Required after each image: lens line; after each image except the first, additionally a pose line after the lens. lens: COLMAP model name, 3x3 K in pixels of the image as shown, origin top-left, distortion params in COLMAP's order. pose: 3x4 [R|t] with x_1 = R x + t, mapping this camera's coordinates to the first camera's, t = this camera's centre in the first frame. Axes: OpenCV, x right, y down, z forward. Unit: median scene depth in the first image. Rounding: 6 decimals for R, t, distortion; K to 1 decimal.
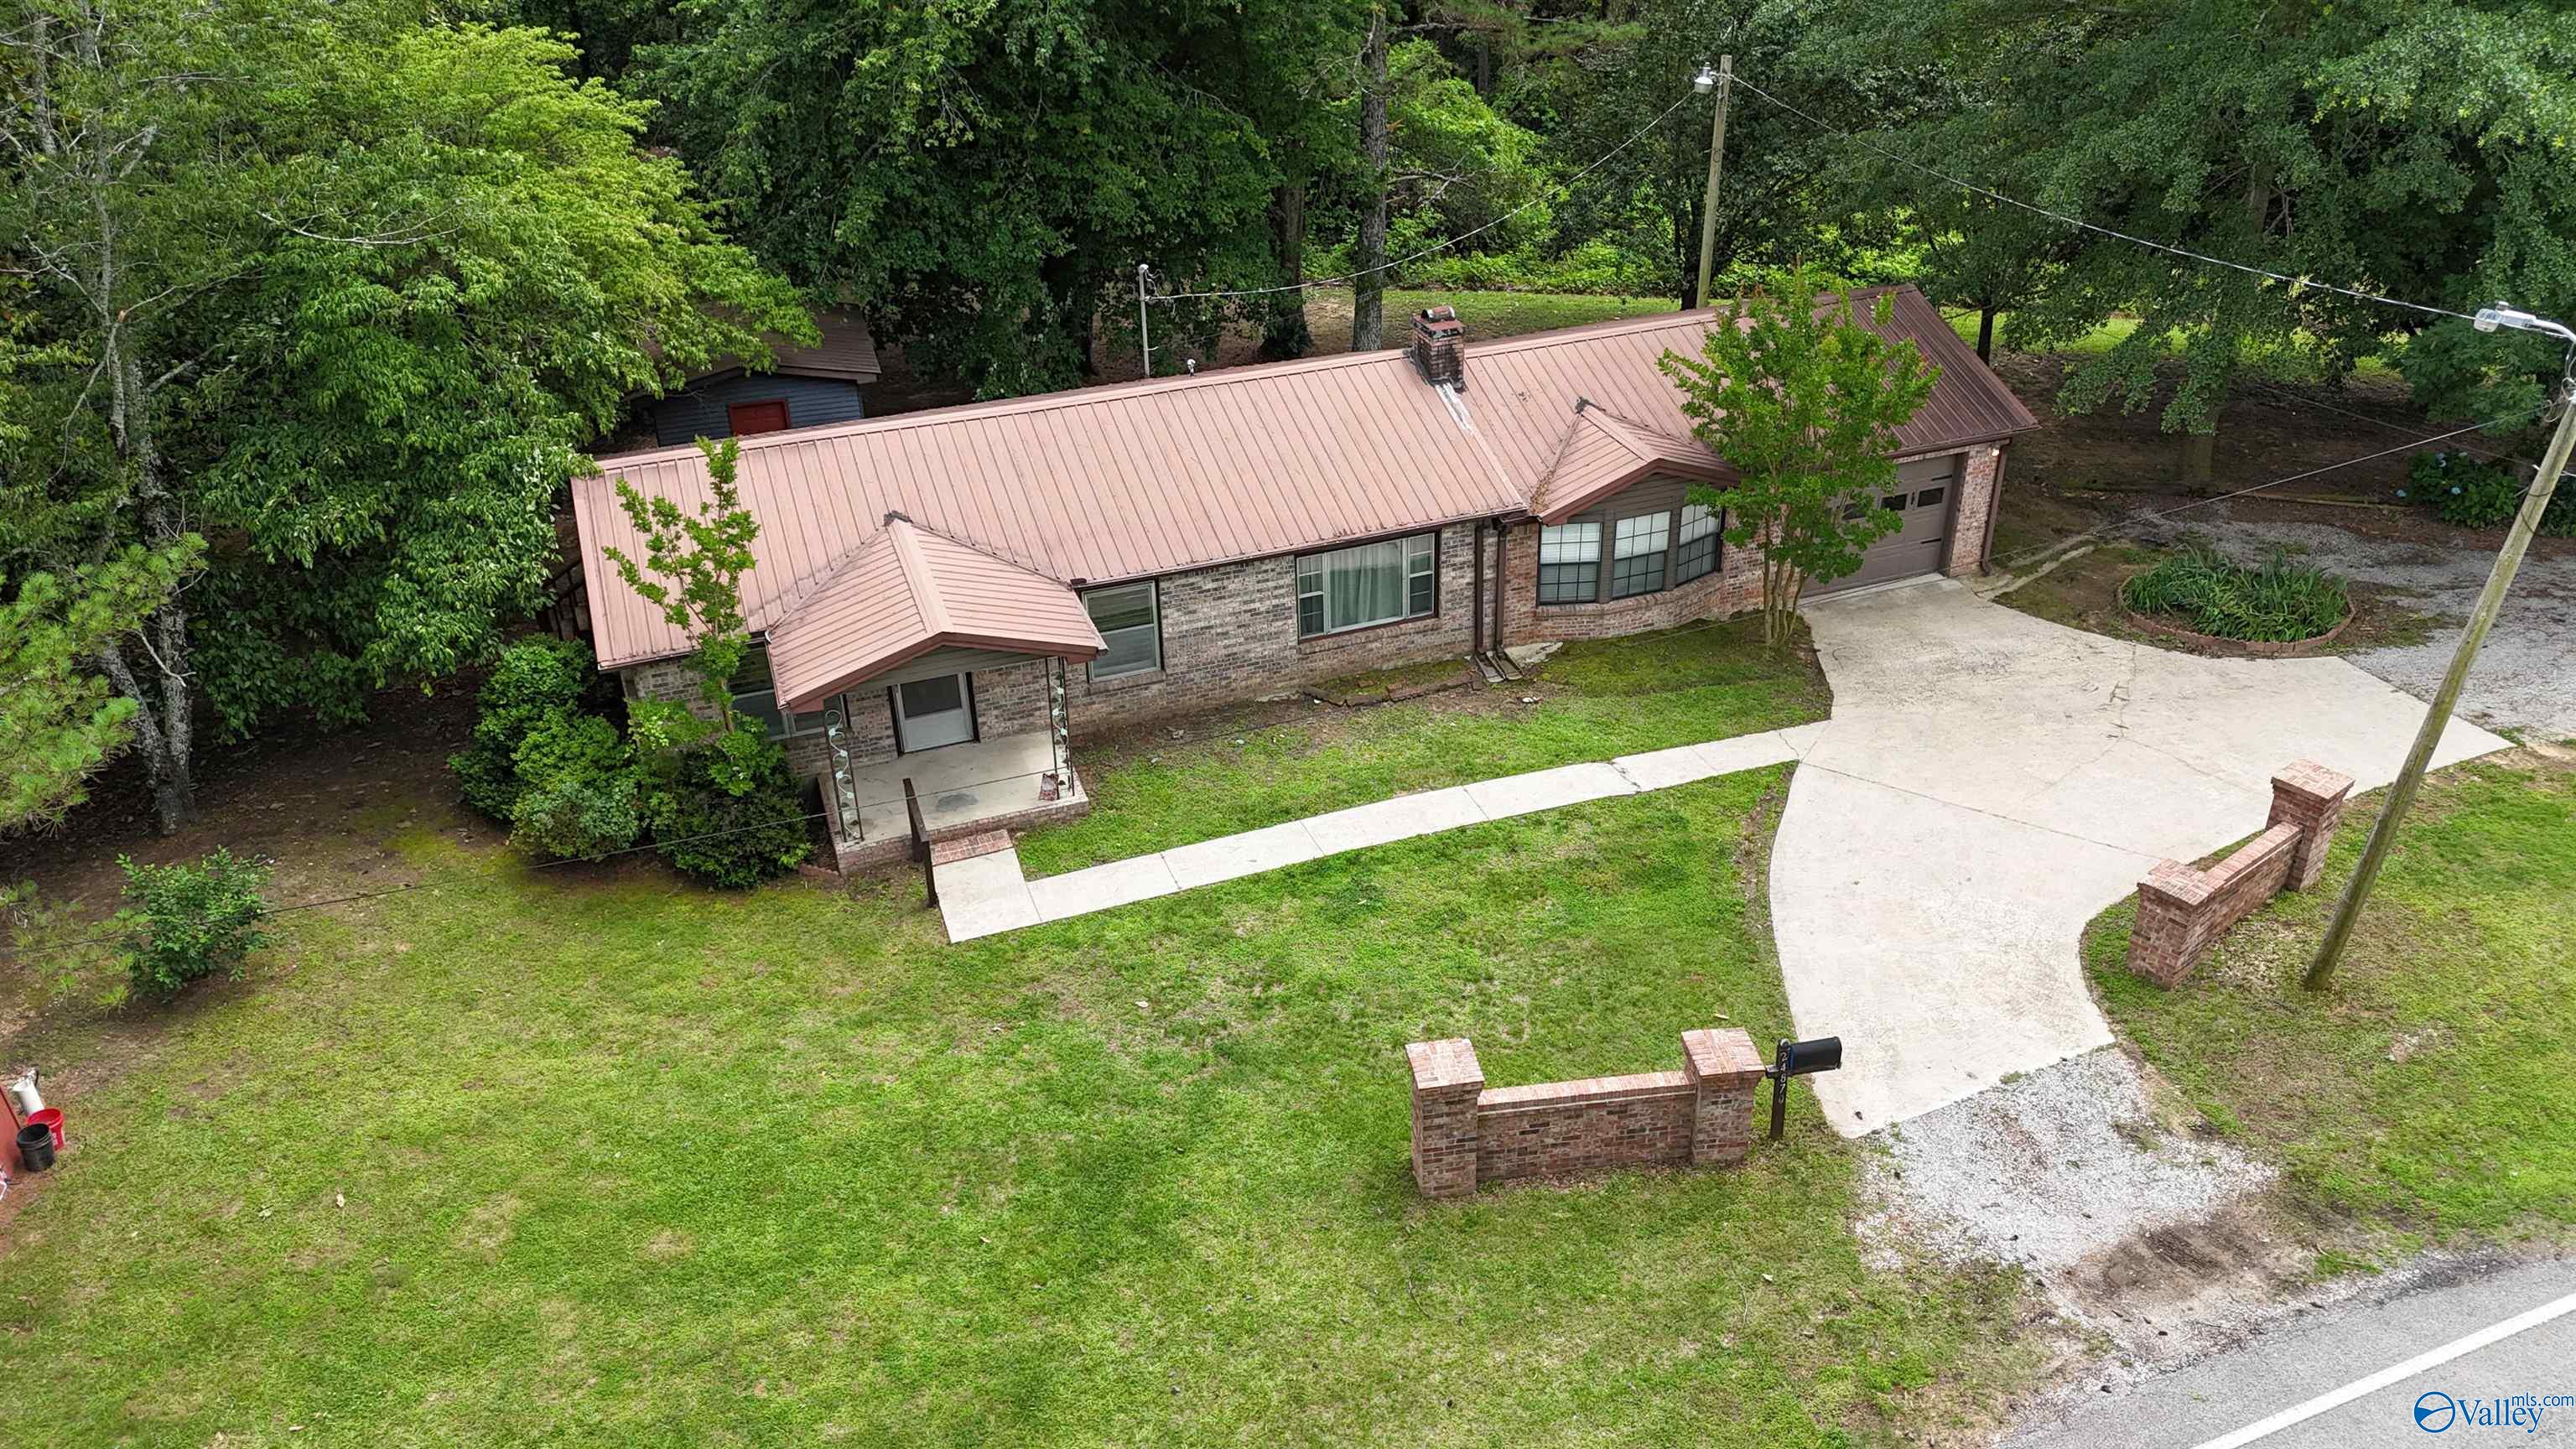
lens RADIAL K [[1922.4, 0, 1299.1], [0, 1922.4, 722.6], [0, 0, 1]] dist [0.037419, -0.027152]
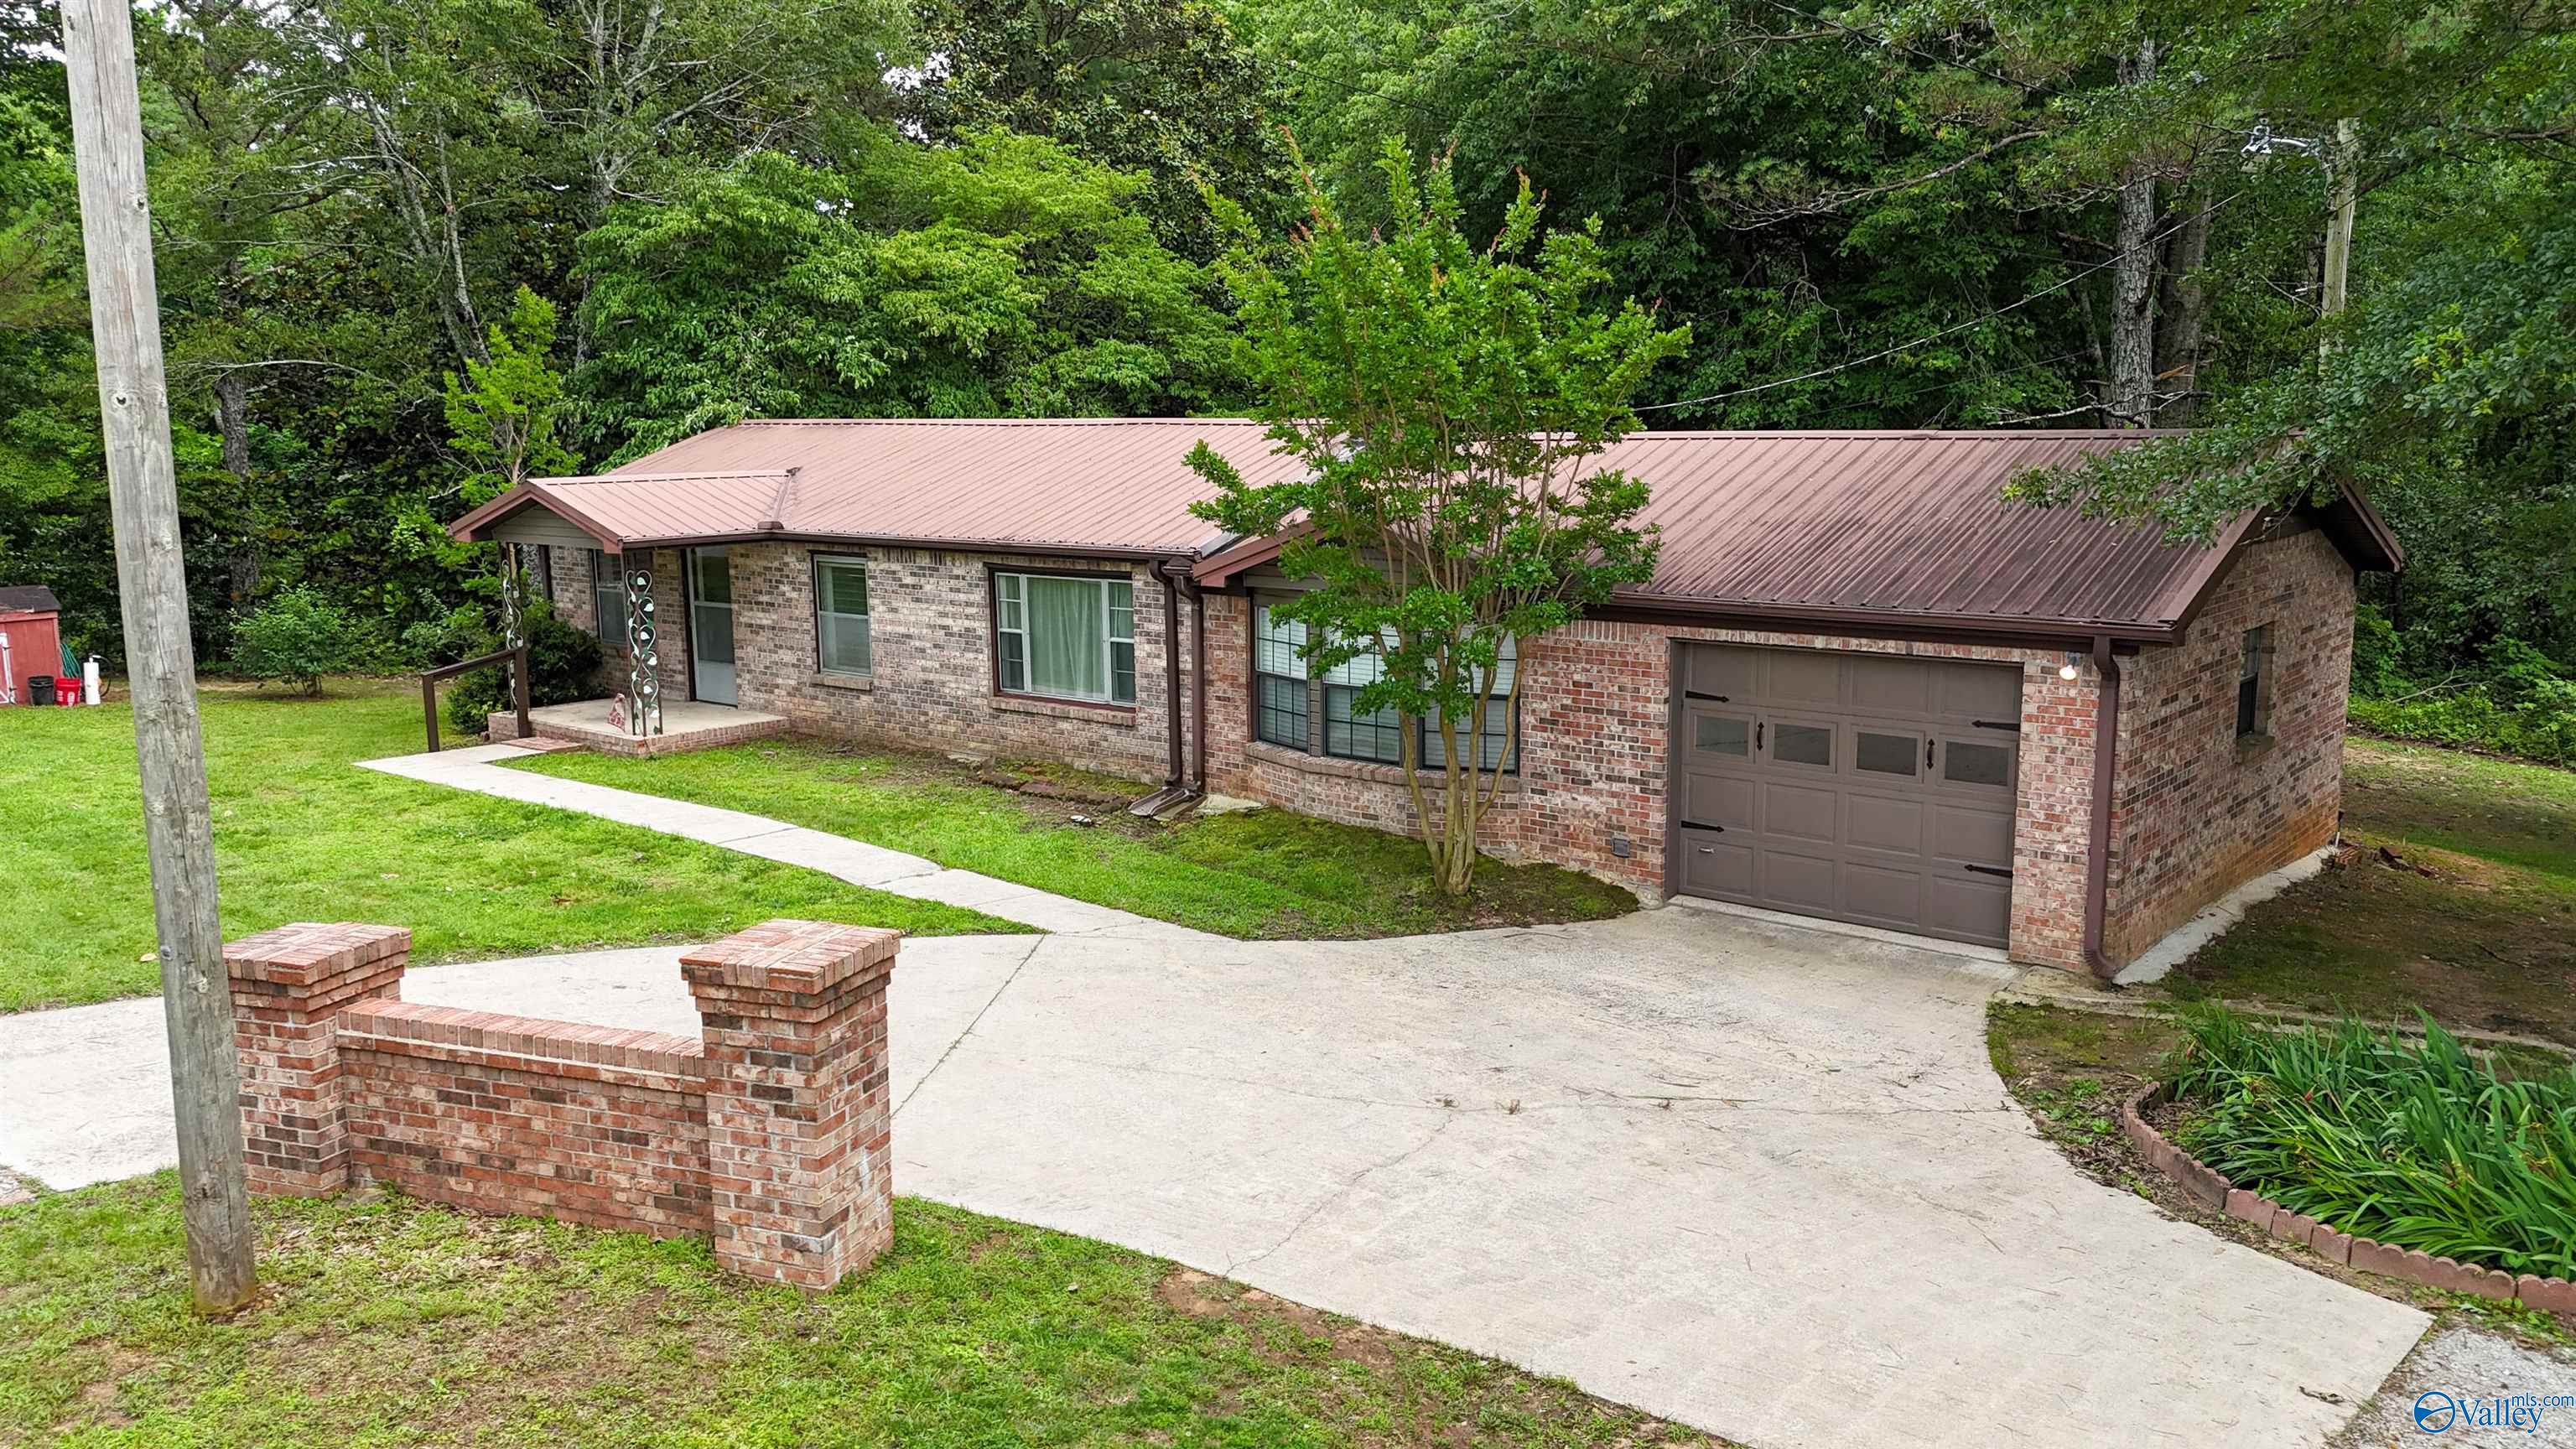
lens RADIAL K [[1922.4, 0, 1302.6], [0, 1922.4, 719.2], [0, 0, 1]] dist [0.037419, -0.027152]
pose [[0.511725, 0.158590, -0.844386, 0.765432], [-0.426216, 0.900211, -0.089226, -0.018205], [0.745975, 0.405549, 0.528253, 0.755796]]
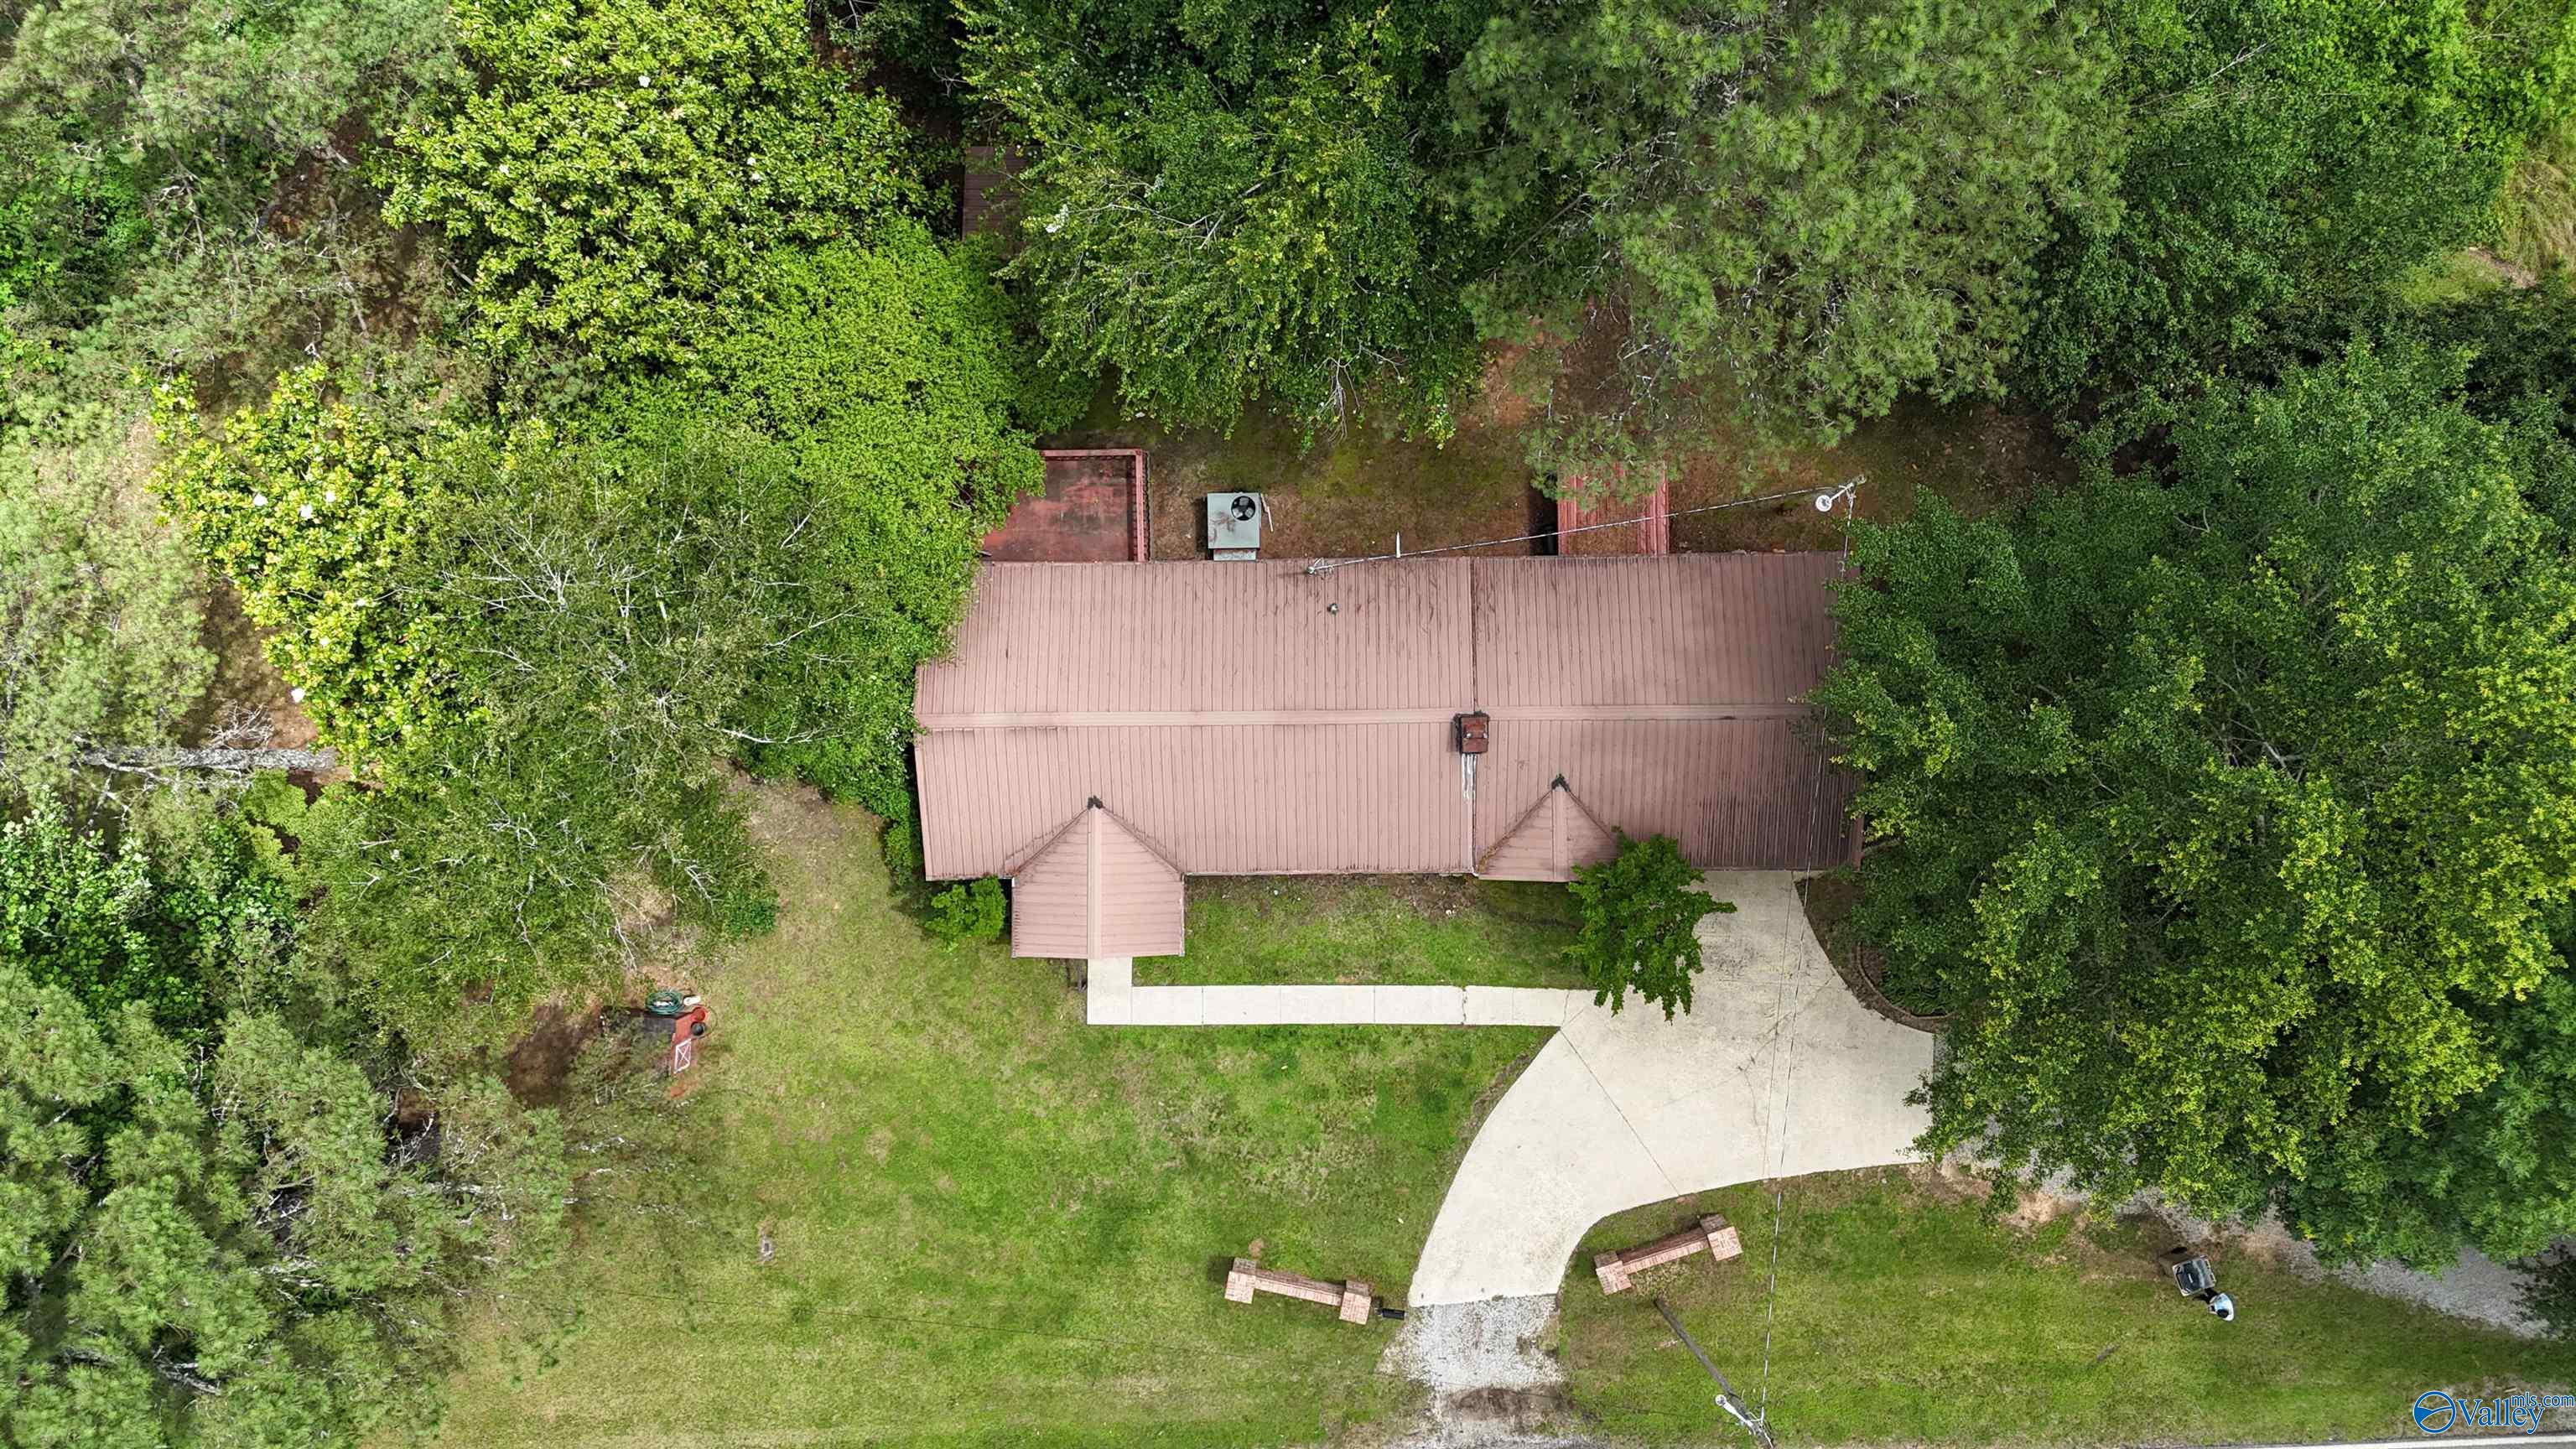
lens RADIAL K [[1922.4, 0, 1290.9], [0, 1922.4, 715.2], [0, 0, 1]] dist [0.037419, -0.027152]
pose [[0.944637, 0.328079, -0.005084, -0.065475], [-0.153702, 0.456136, 0.876536, -1.684112], [0.289892, -0.827227, 0.481309, 0.311787]]
